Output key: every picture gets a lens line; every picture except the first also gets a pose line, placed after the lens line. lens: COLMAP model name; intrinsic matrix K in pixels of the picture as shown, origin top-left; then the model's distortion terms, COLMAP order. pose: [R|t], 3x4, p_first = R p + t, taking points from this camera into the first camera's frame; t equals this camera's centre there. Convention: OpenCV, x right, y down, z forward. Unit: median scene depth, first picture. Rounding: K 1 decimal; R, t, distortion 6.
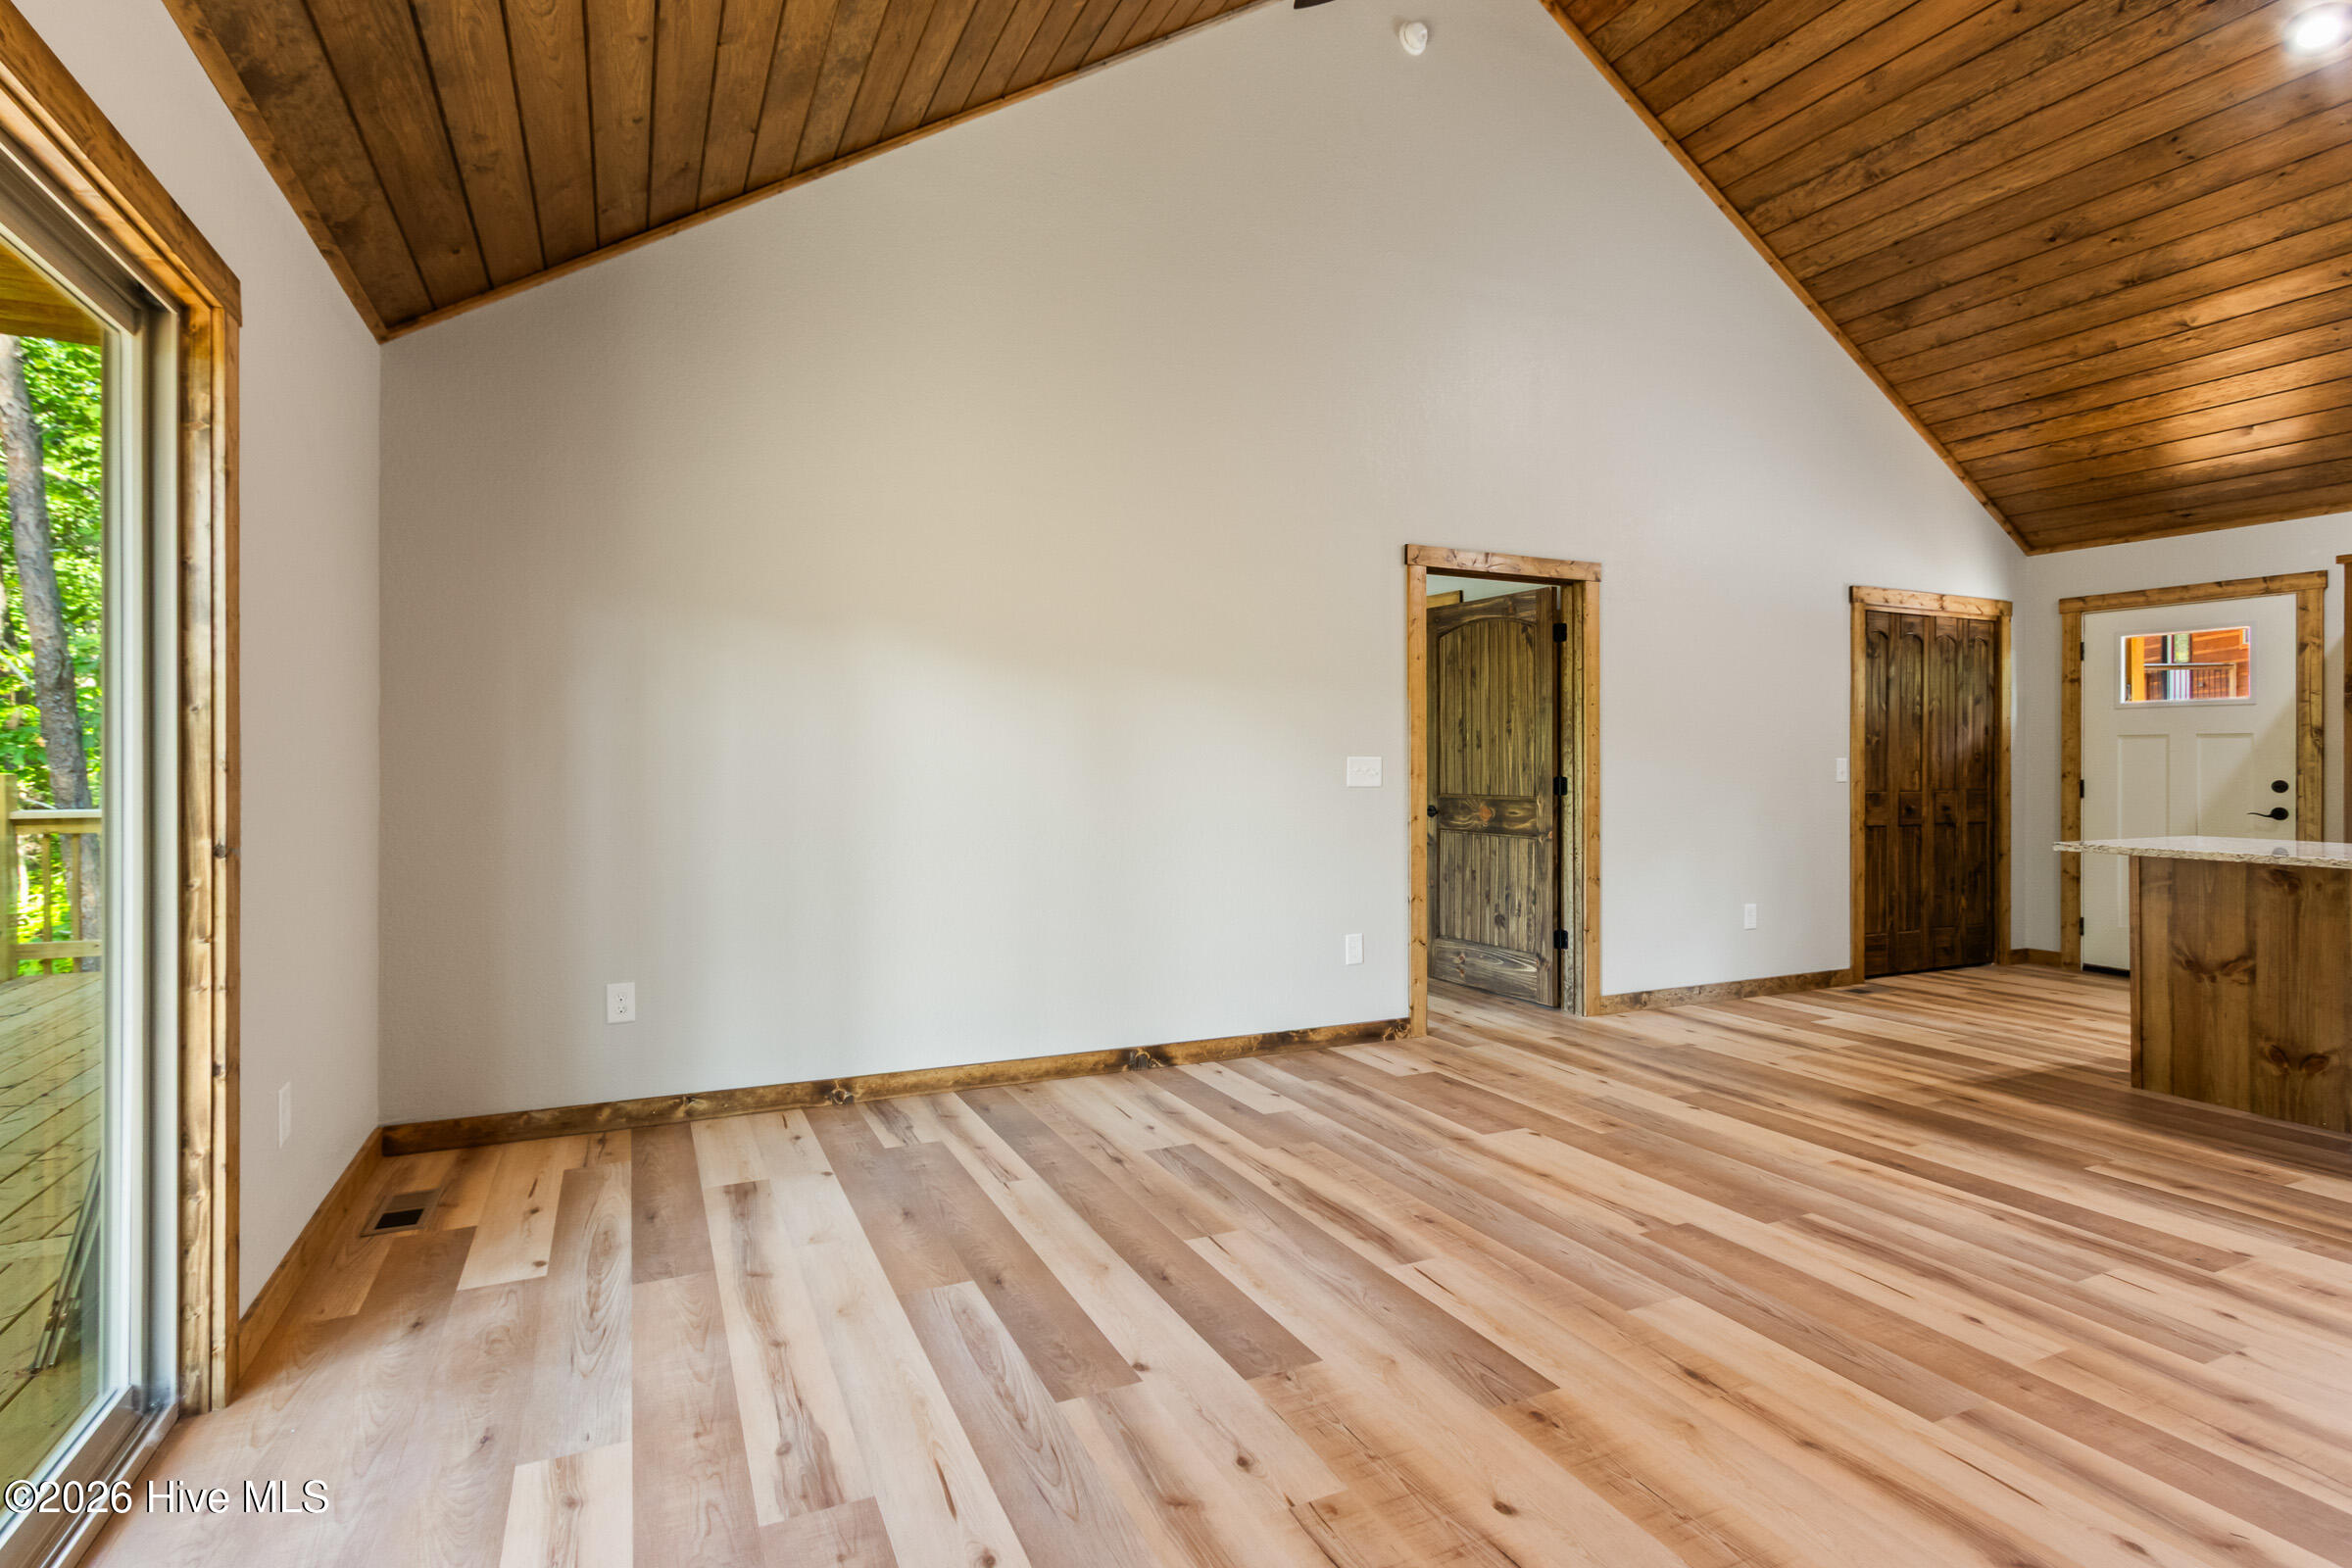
lens RADIAL K [[1150.7, 0, 1170.1], [0, 1150.7, 764.7], [0, 0, 1]] dist [-0.003181, -0.001431]
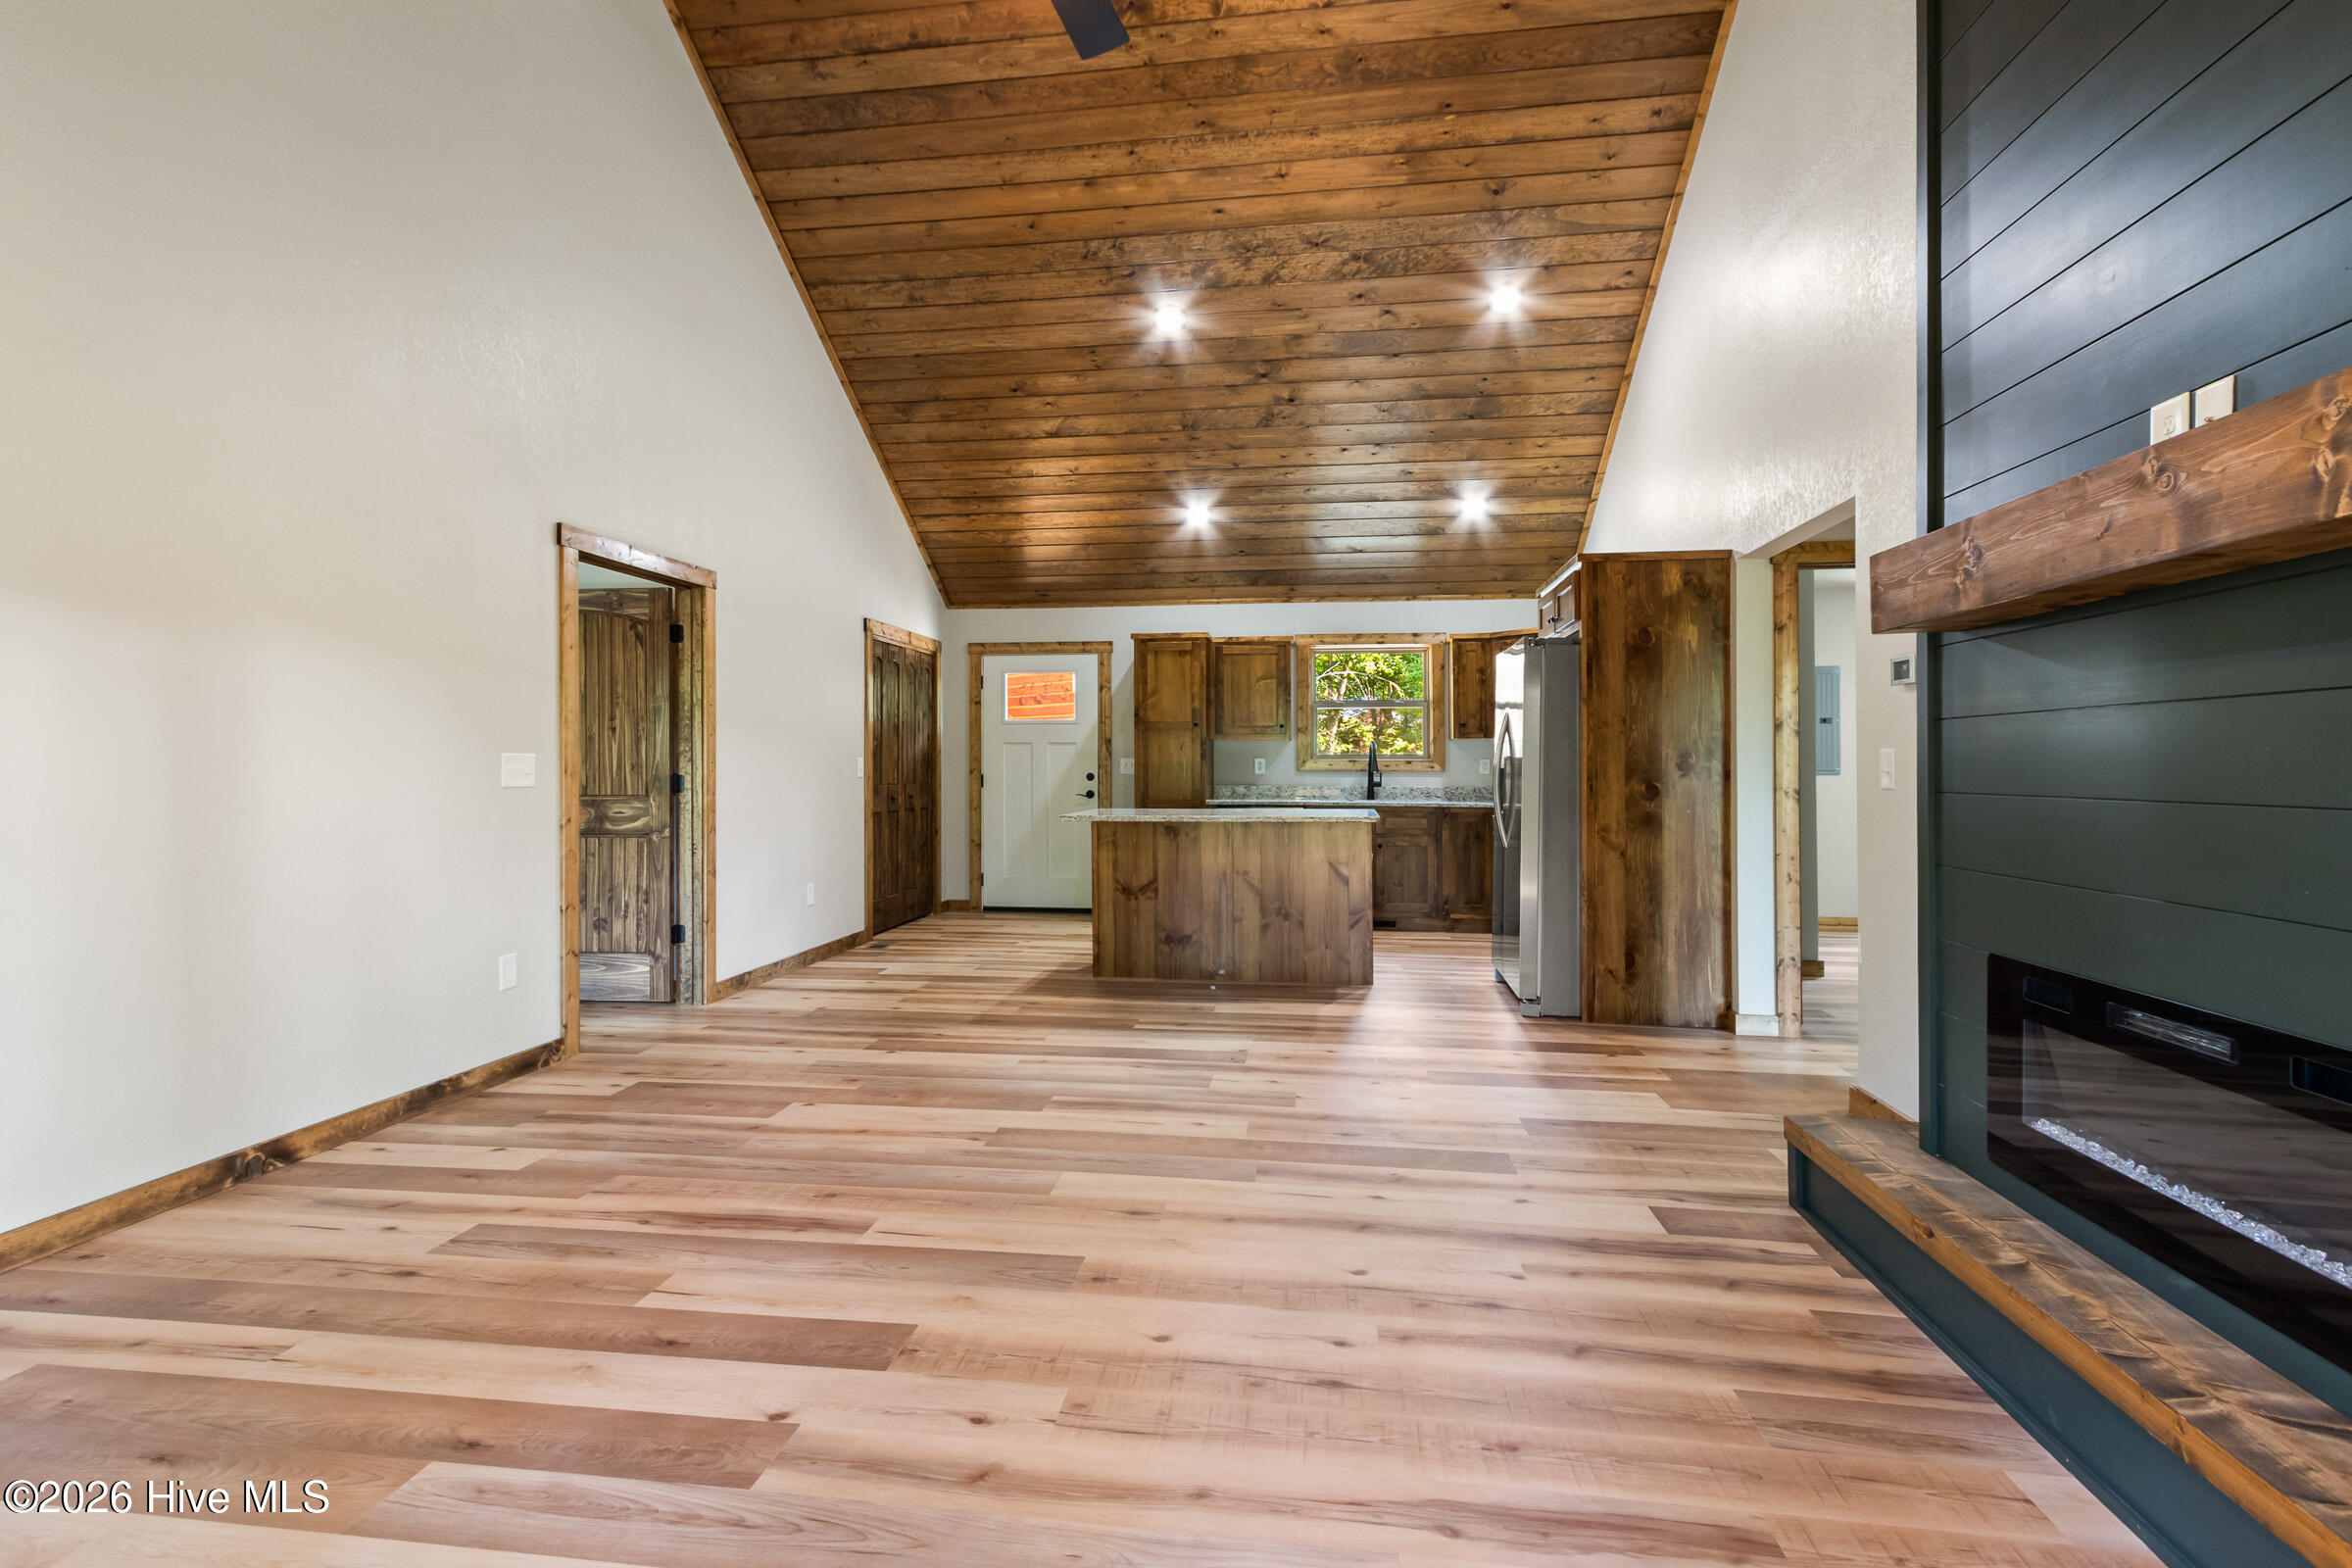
lens RADIAL K [[1081.2, 0, 1179.3], [0, 1081.2, 757.9], [0, 0, 1]] dist [0.000778, -0.000213]
pose [[0.547366, 0.003227, 0.836887, -0.224425], [0.004096, 0.999970, -0.006535, 0.003569], [-0.836884, 0.007005, 0.547336, 0.102638]]
